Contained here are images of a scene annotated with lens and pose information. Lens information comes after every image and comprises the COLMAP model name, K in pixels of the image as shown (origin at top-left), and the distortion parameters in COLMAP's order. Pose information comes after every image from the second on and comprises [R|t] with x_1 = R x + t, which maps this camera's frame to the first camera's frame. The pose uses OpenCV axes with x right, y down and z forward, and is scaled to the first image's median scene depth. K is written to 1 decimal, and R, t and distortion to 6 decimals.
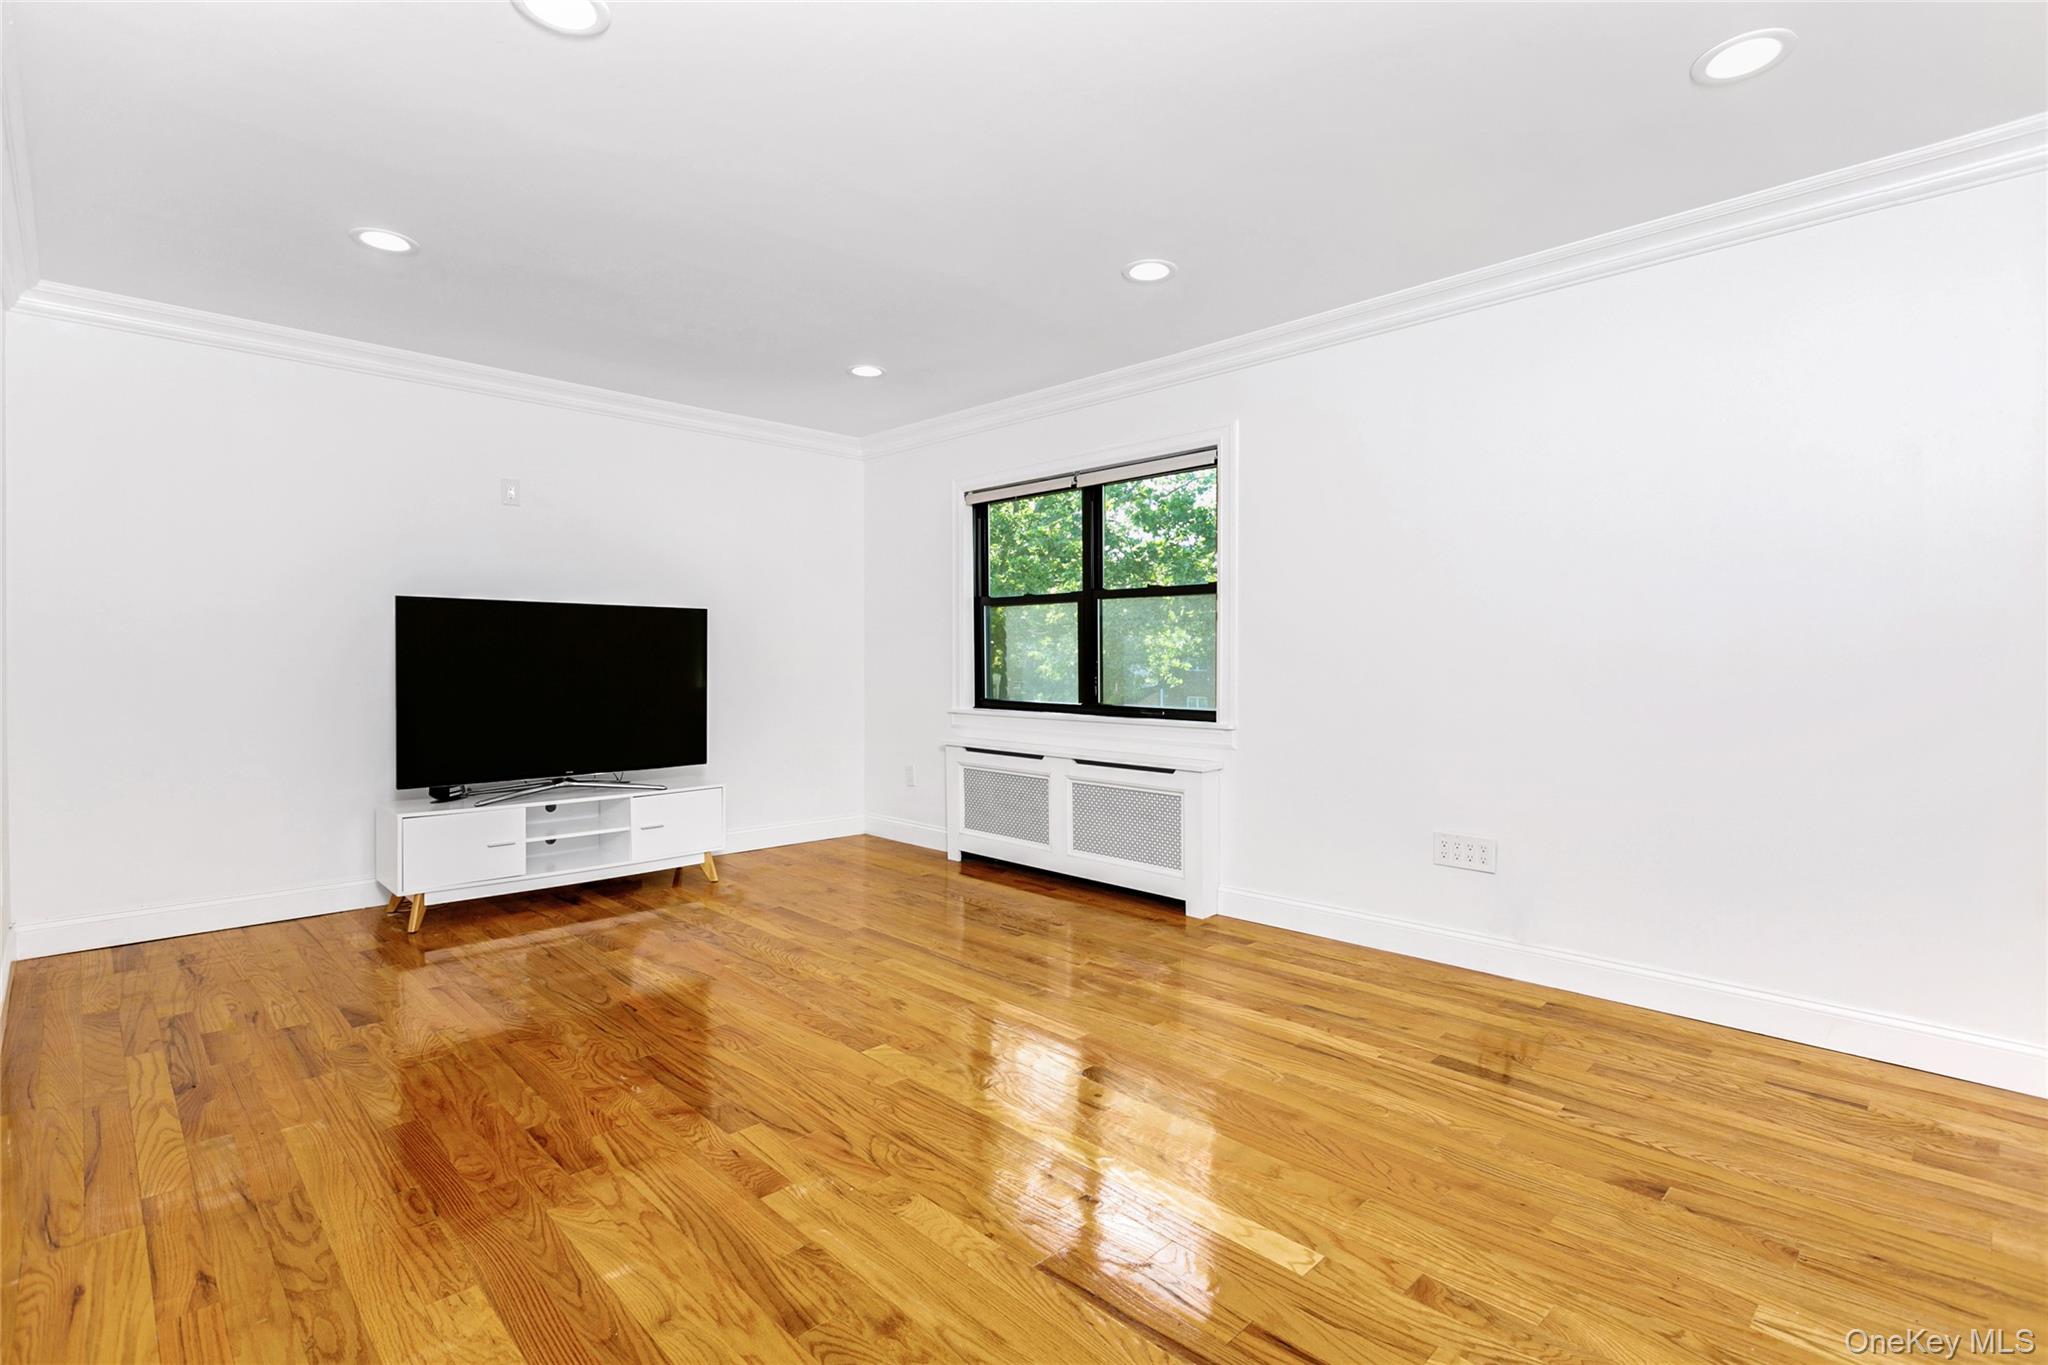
lens RADIAL K [[965.4, 0, 1017.3], [0, 965.4, 657.5], [0, 0, 1]] dist [0.000705, 0.000932]
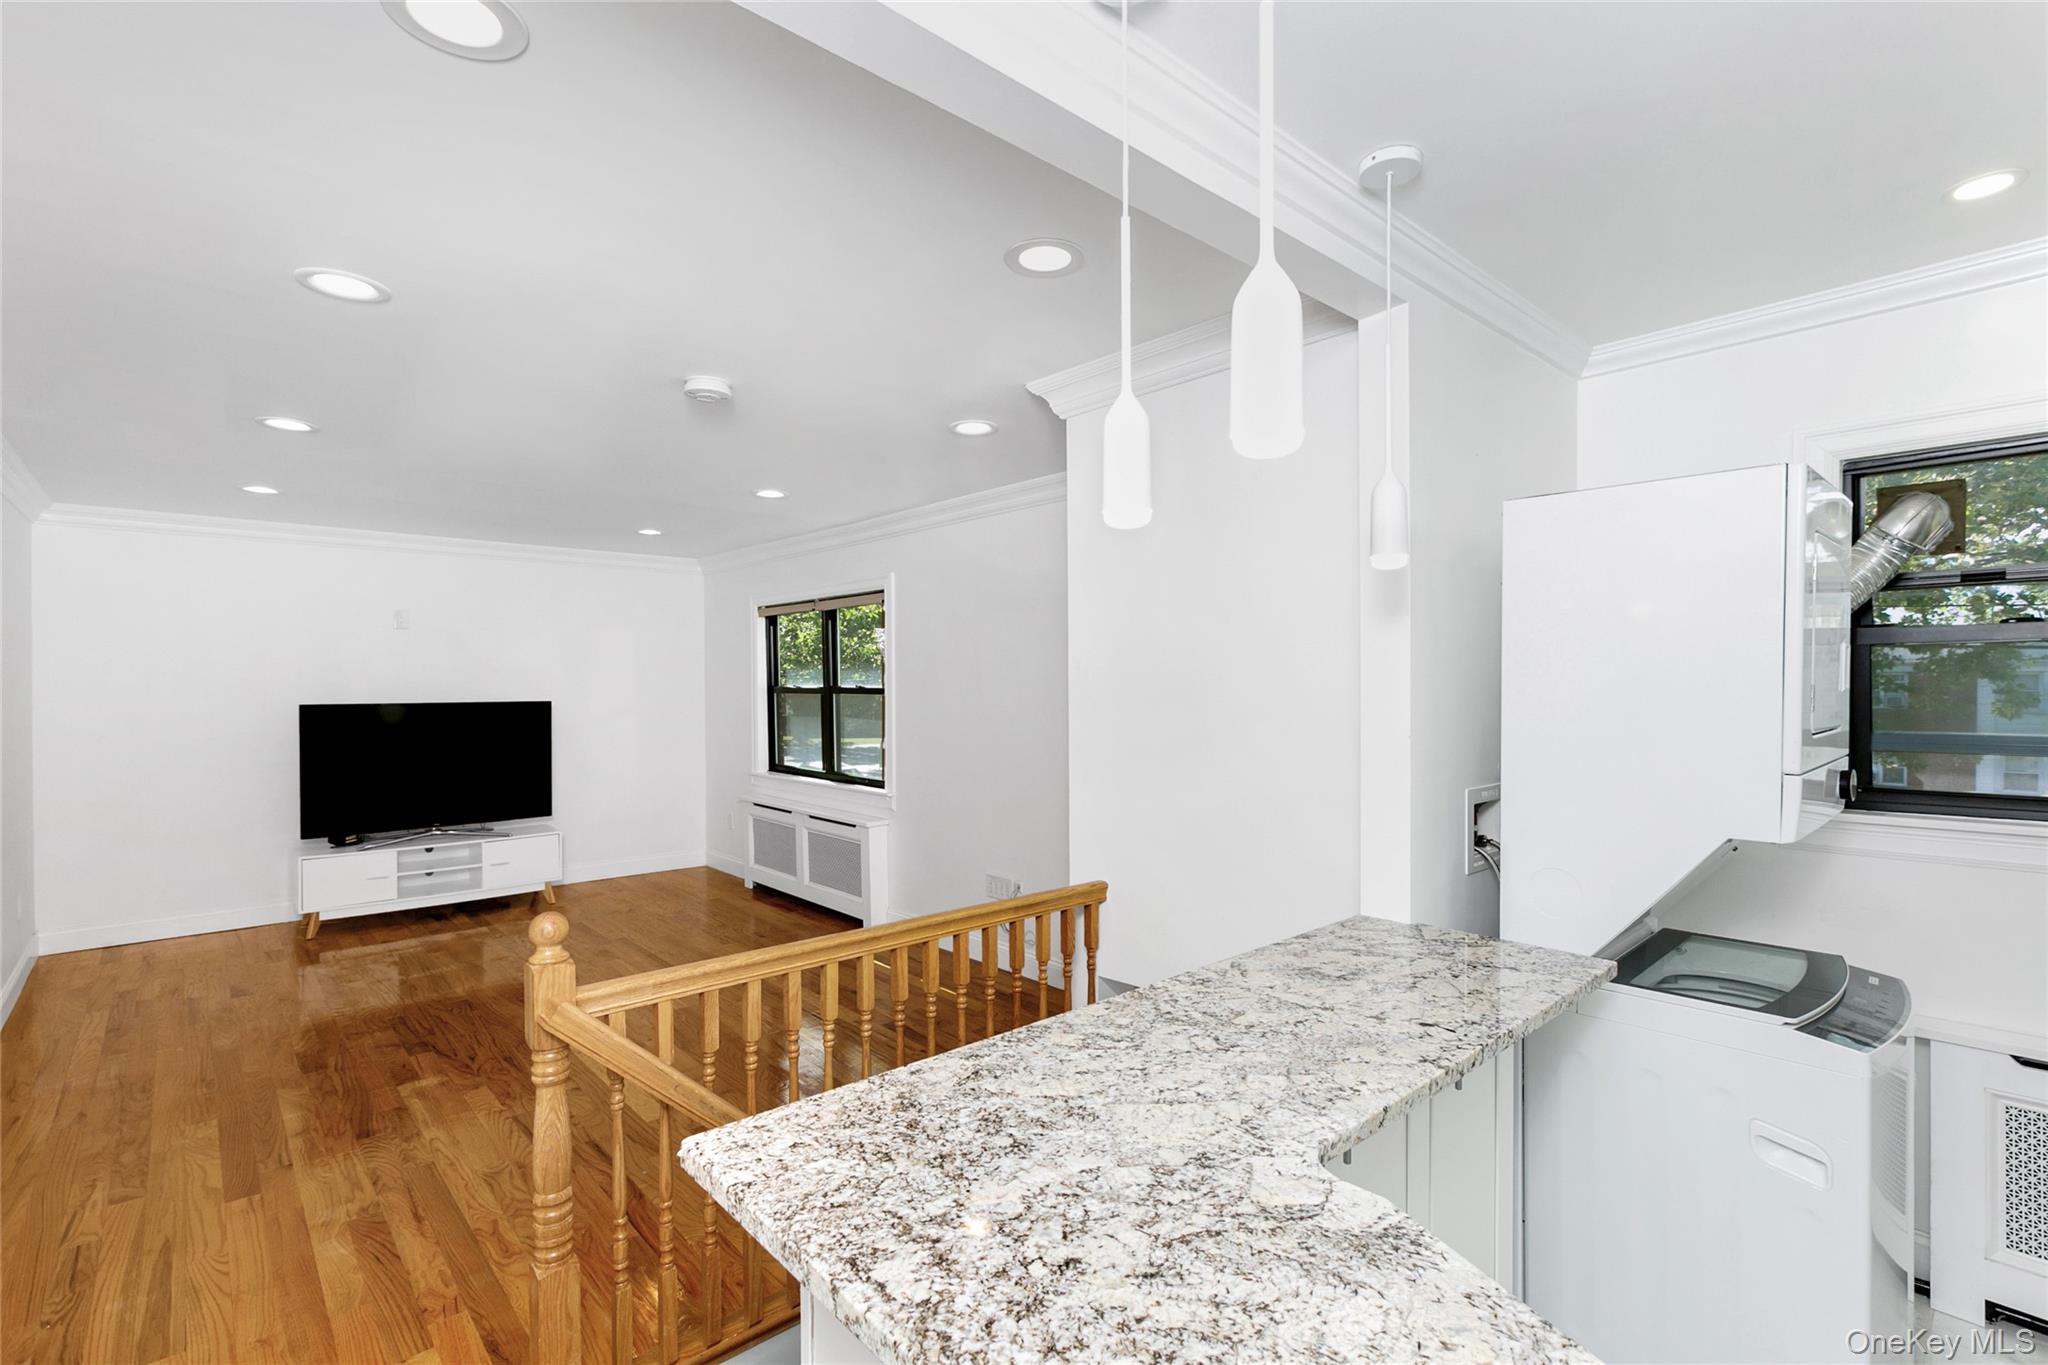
lens RADIAL K [[928.8, 0, 1024.0], [0, 928.8, 682.5], [0, 0, 1]] dist [0.000738, -0.001130]
pose [[0.999284, -0.005345, -0.037444, 0.475961], [0.005265, 0.999984, -0.002227, -0.086756], [0.037455, 0.002028, 0.999296, -0.332931]]
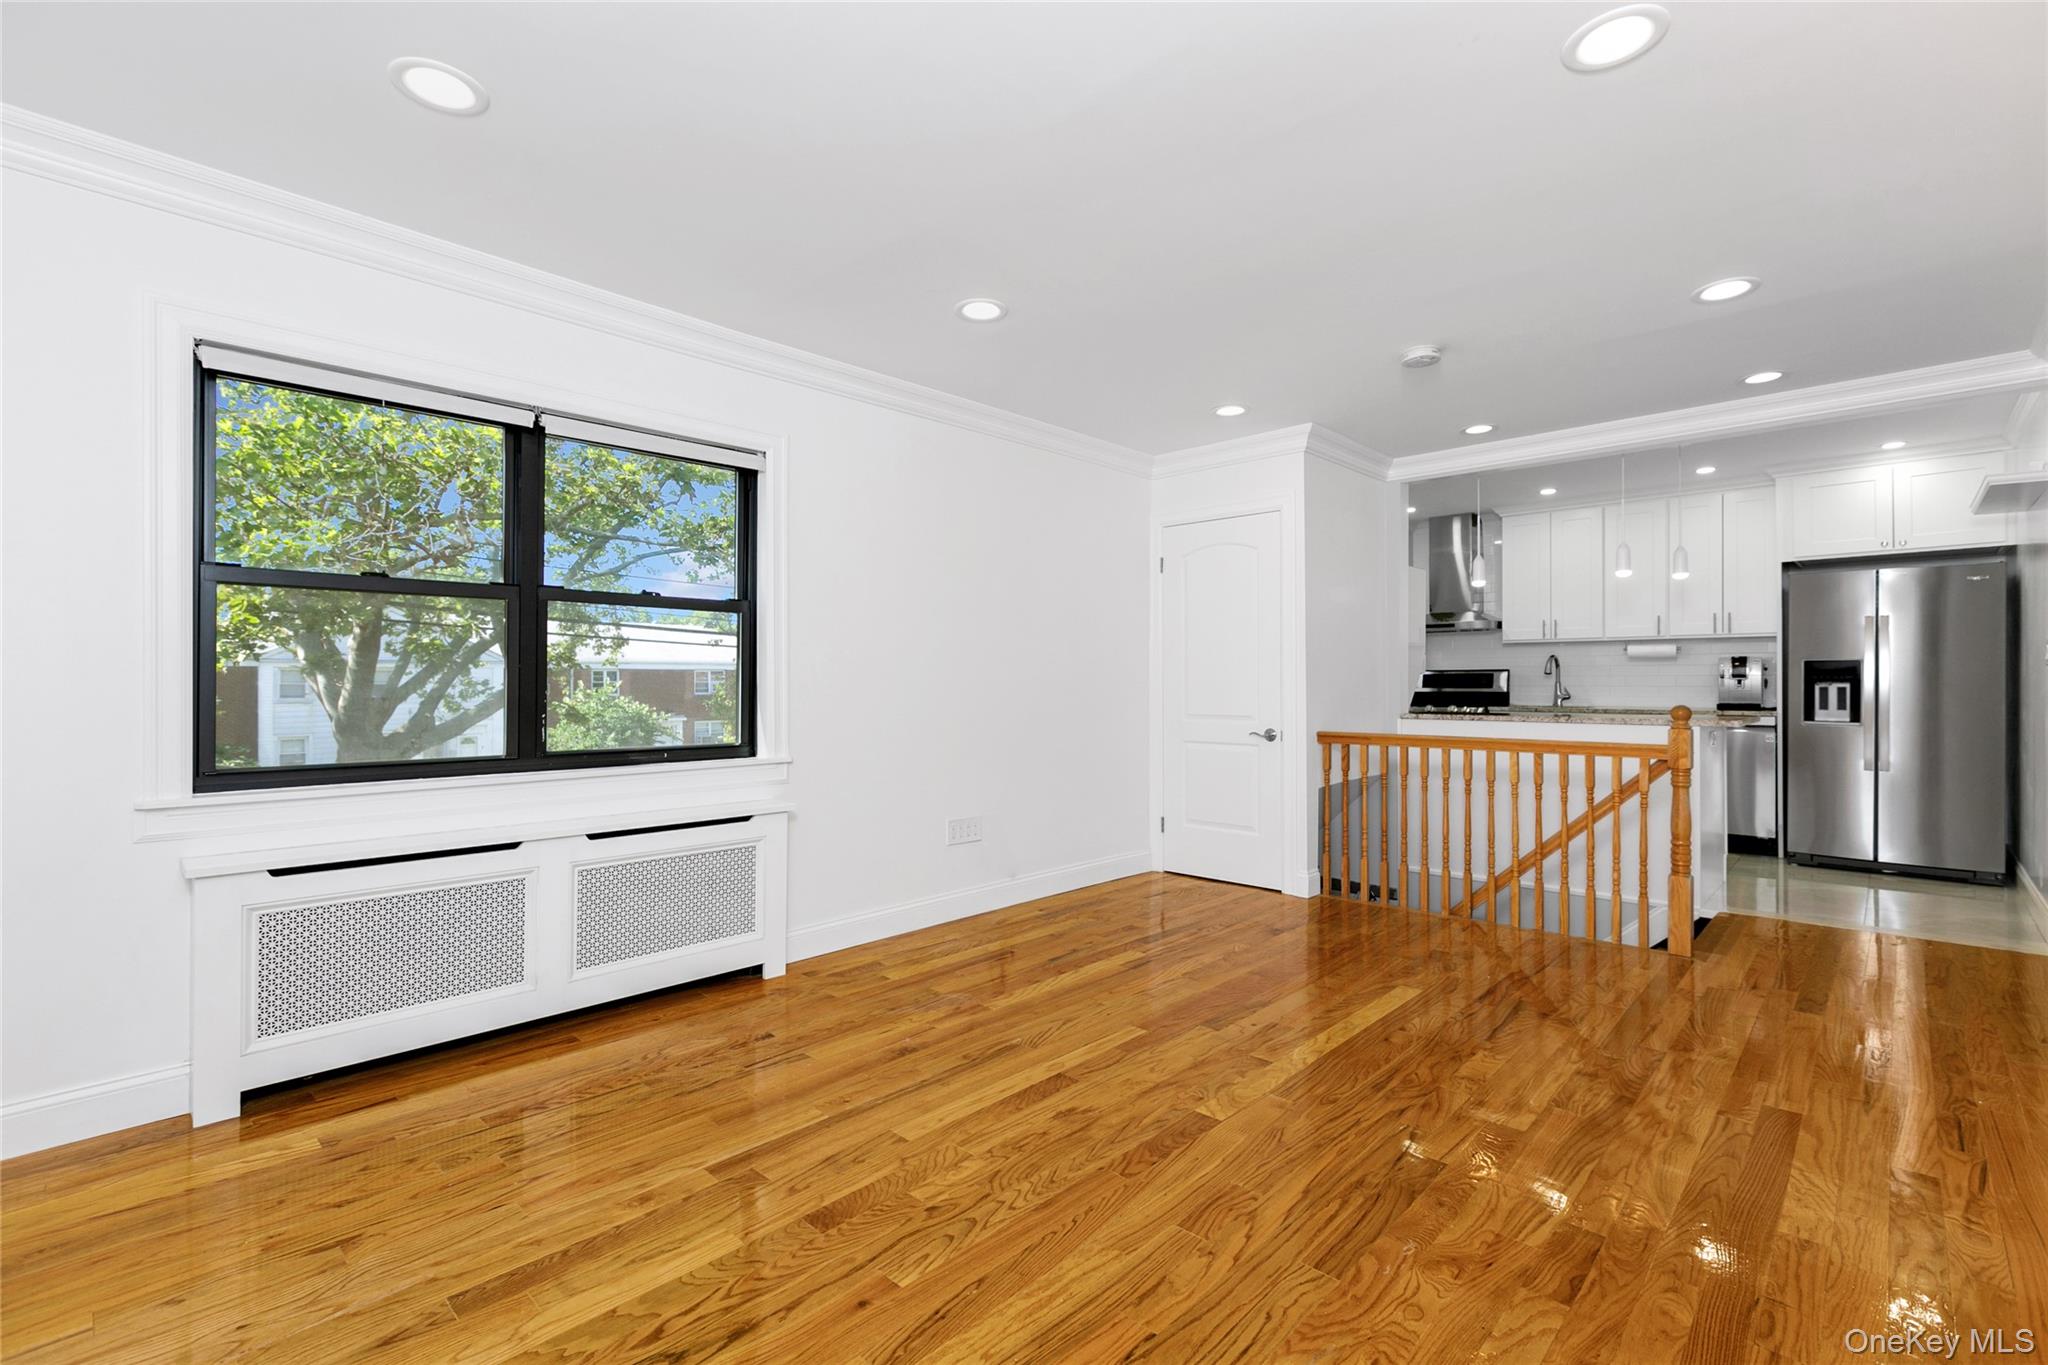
lens RADIAL K [[907.9, 0, 1032.8], [0, 907.9, 682.8], [0, 0, 1]] dist [0.001129, -0.000413]
pose [[-0.038433, 0.000159, 0.999261, -0.688414], [-0.000036, 1.000000, -0.000161, -0.002186], [-0.999261, -0.000042, -0.038433, 0.826184]]
